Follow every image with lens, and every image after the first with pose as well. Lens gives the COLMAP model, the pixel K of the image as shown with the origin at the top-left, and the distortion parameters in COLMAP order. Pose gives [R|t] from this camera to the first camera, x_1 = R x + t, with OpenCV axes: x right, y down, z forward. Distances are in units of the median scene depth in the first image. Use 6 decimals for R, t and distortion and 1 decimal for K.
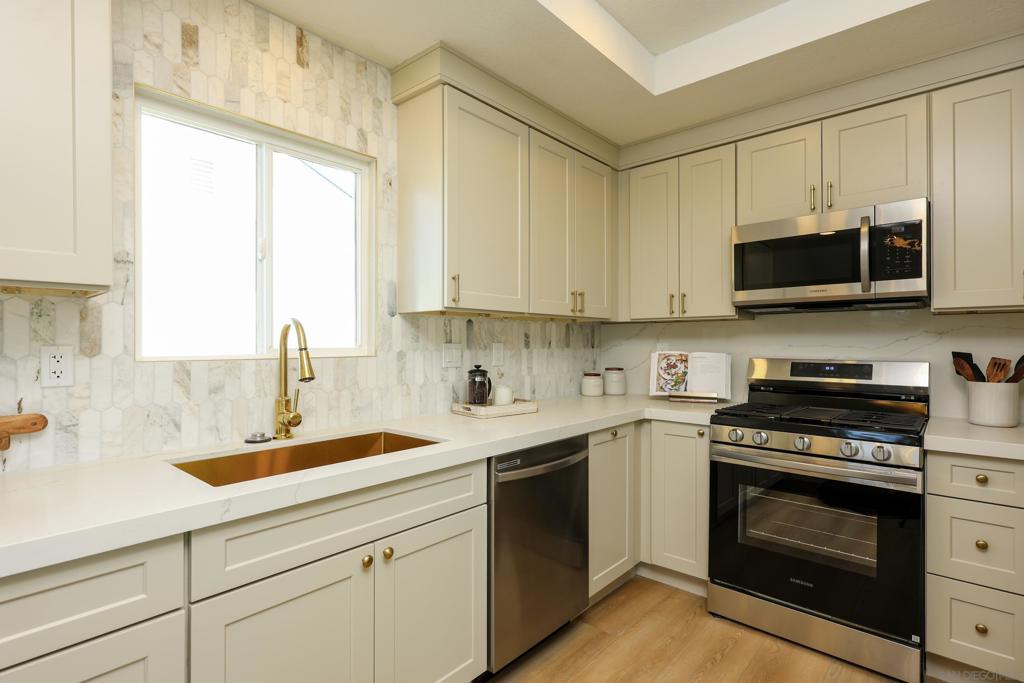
lens RADIAL K [[507.8, 0, 512.0], [0, 507.8, 341.5], [0, 0, 1]] dist [0.001679, 0.000311]
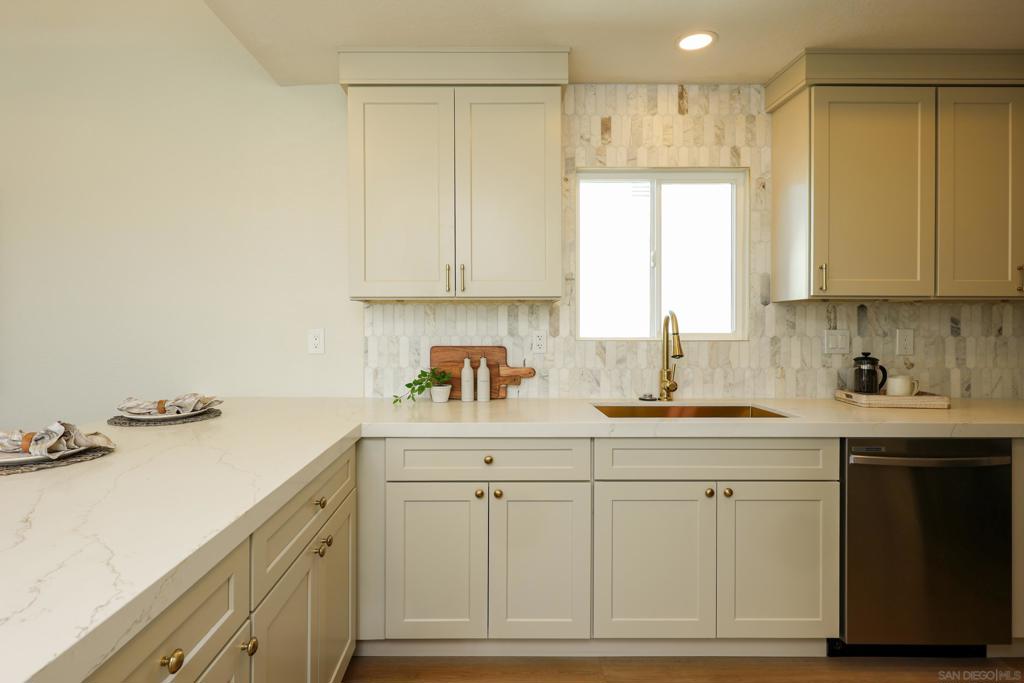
lens RADIAL K [[529.2, 0, 488.9], [0, 529.2, 329.3], [0, 0, 1]] dist [0.000765, 0.000002]
pose [[0.664107, 0.004139, -0.747626, 0.243990], [-0.000357, 0.999986, 0.005219, -0.003087], [0.747638, -0.003200, 0.664099, -0.237153]]
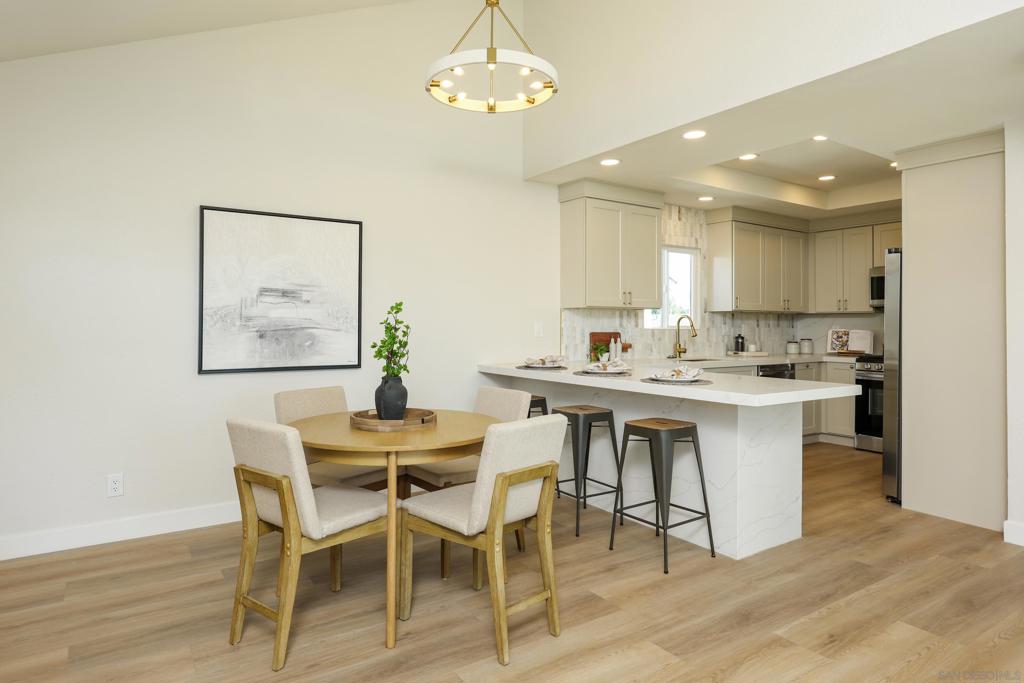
lens RADIAL K [[584.5, 0, 508.7], [0, 584.5, 322.5], [0, 0, 1]] dist [0.002124, 0.000273]
pose [[0.965719, 0.003385, -0.259566, -0.444158], [-0.004511, 0.999983, -0.003741, 0.010791], [0.259549, 0.004784, 0.965718, -2.032967]]
